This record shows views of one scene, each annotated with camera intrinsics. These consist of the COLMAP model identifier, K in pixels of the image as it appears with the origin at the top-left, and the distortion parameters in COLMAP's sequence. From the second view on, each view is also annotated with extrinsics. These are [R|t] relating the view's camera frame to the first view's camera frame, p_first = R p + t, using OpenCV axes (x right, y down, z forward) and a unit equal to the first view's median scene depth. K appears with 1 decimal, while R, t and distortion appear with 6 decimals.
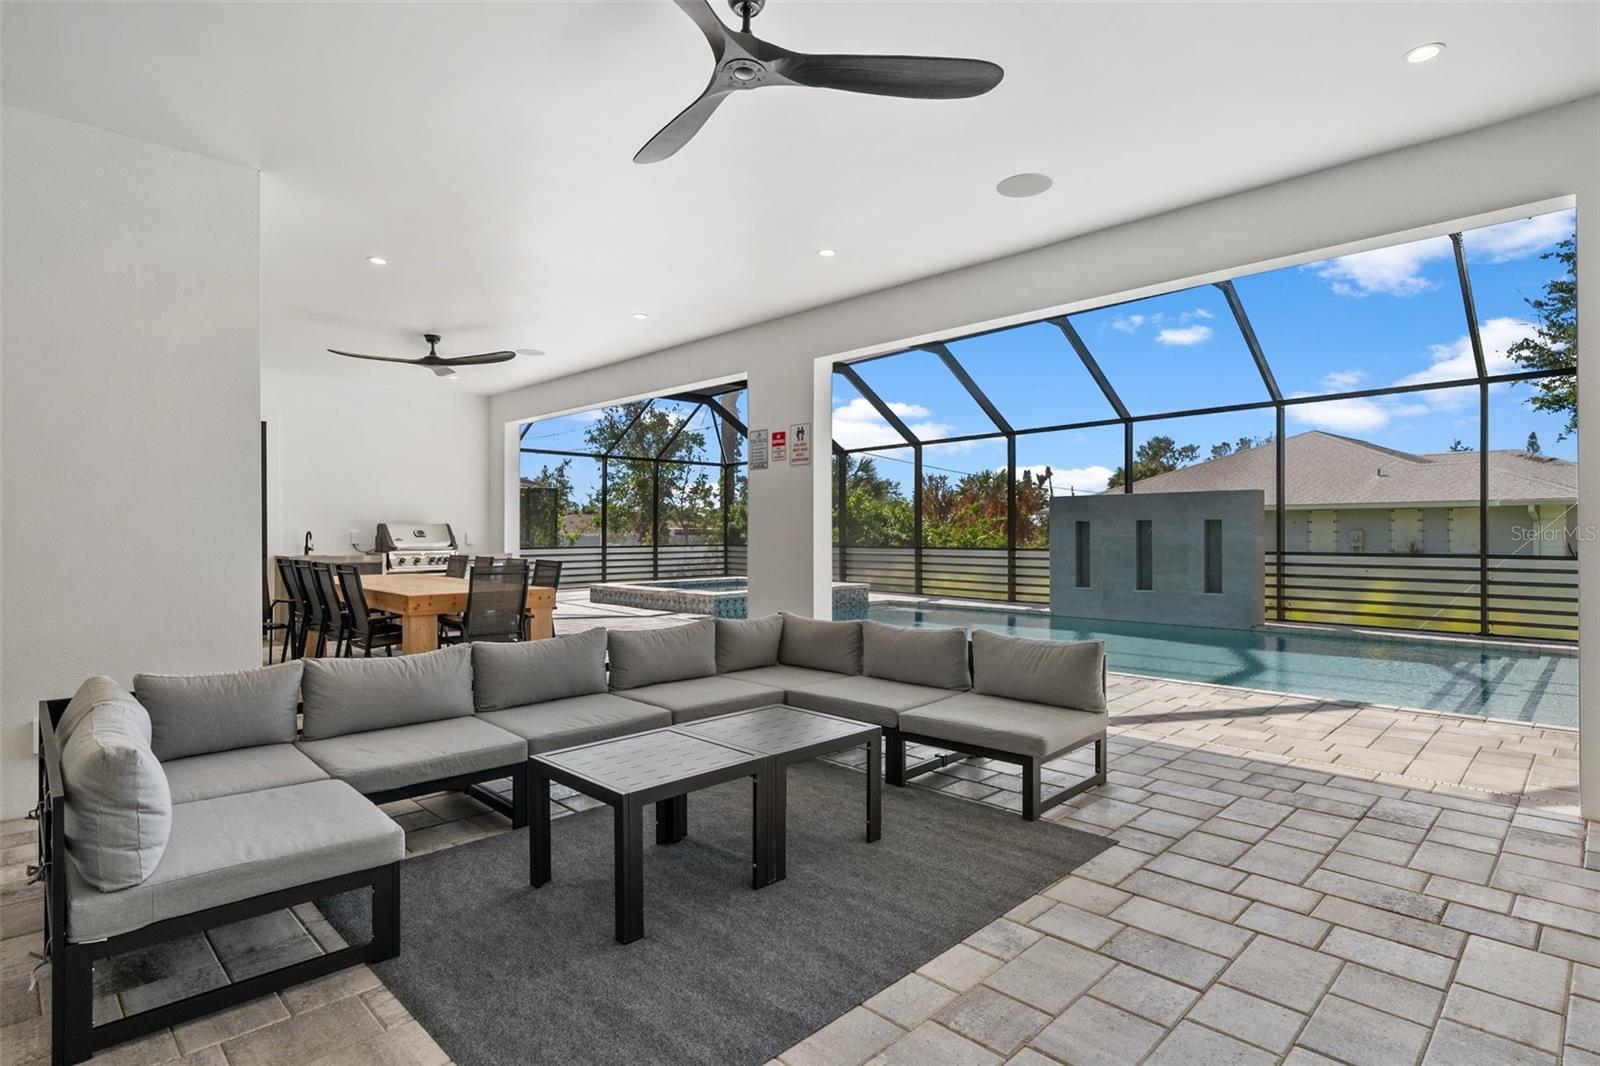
lens RADIAL K [[817.1, 0, 804.1], [0, 817.1, 534.6], [0, 0, 1]] dist [-0.000051, -0.000097]
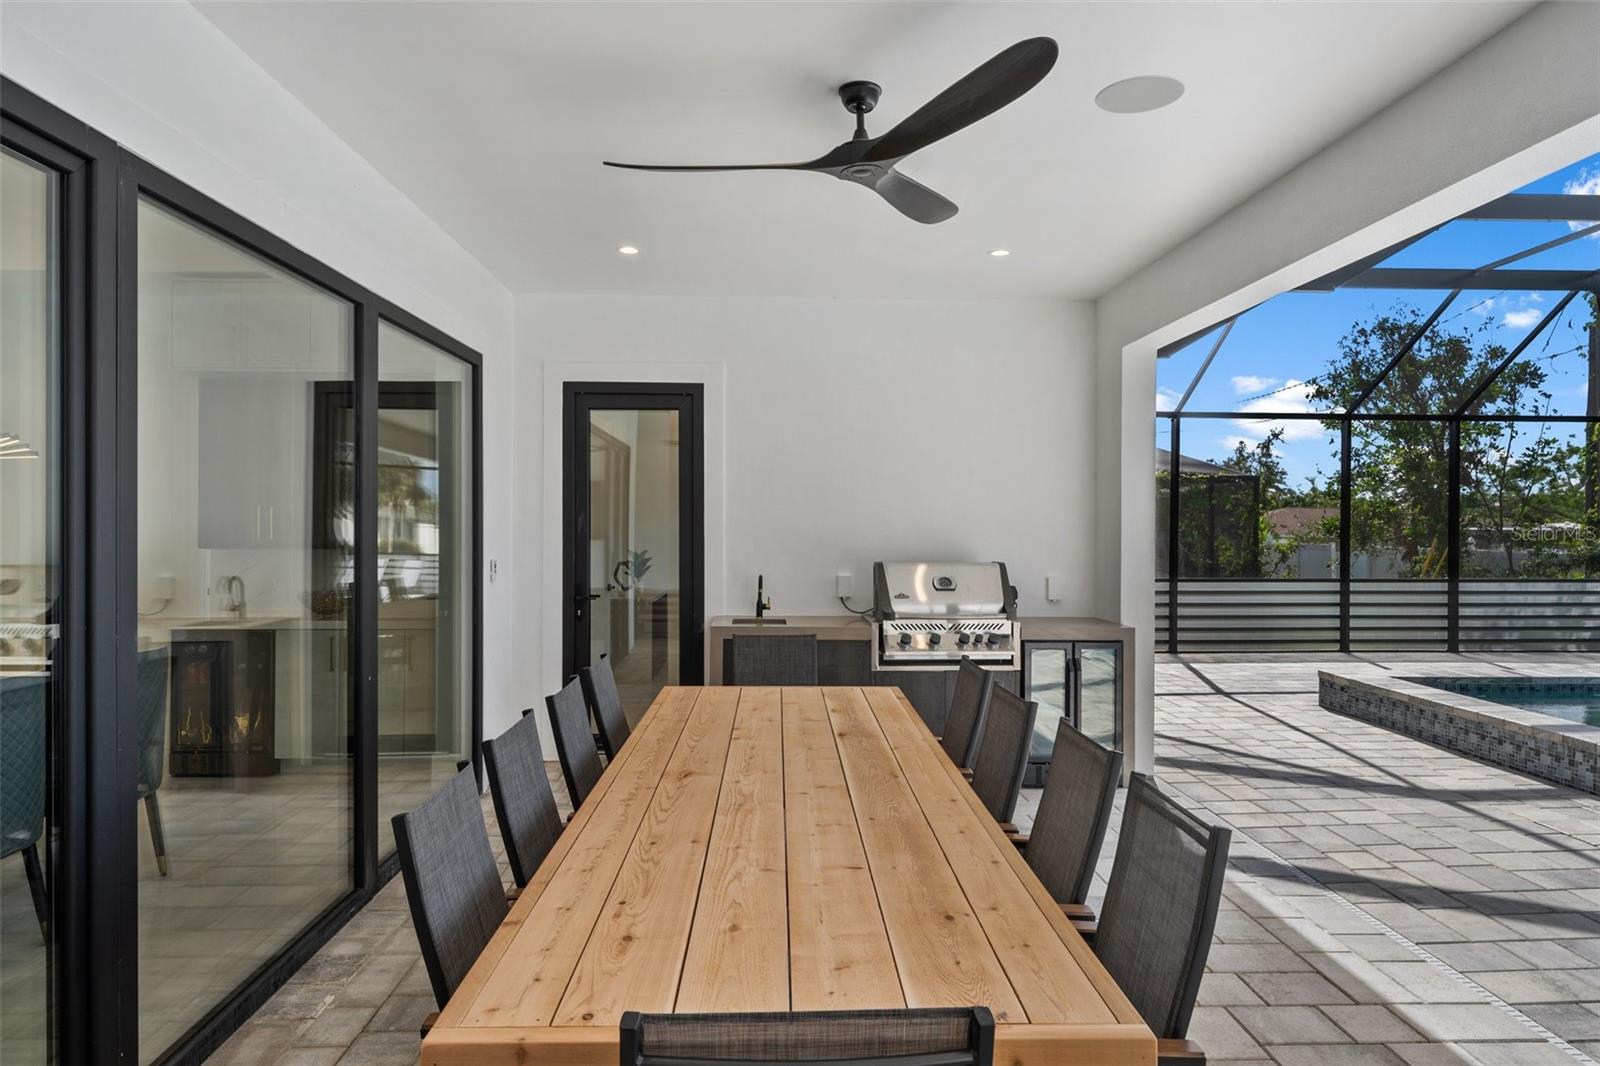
lens RADIAL K [[944.6, 0, 801.7], [0, 944.6, 535.6], [0, 0, 1]] dist [0.006784, 0.002004]
pose [[0.732083, 0.009773, -0.681145, -0.060974], [-0.004876, 0.999947, 0.009106, -0.014726], [0.681198, -0.003345, 0.732092, 0.220937]]
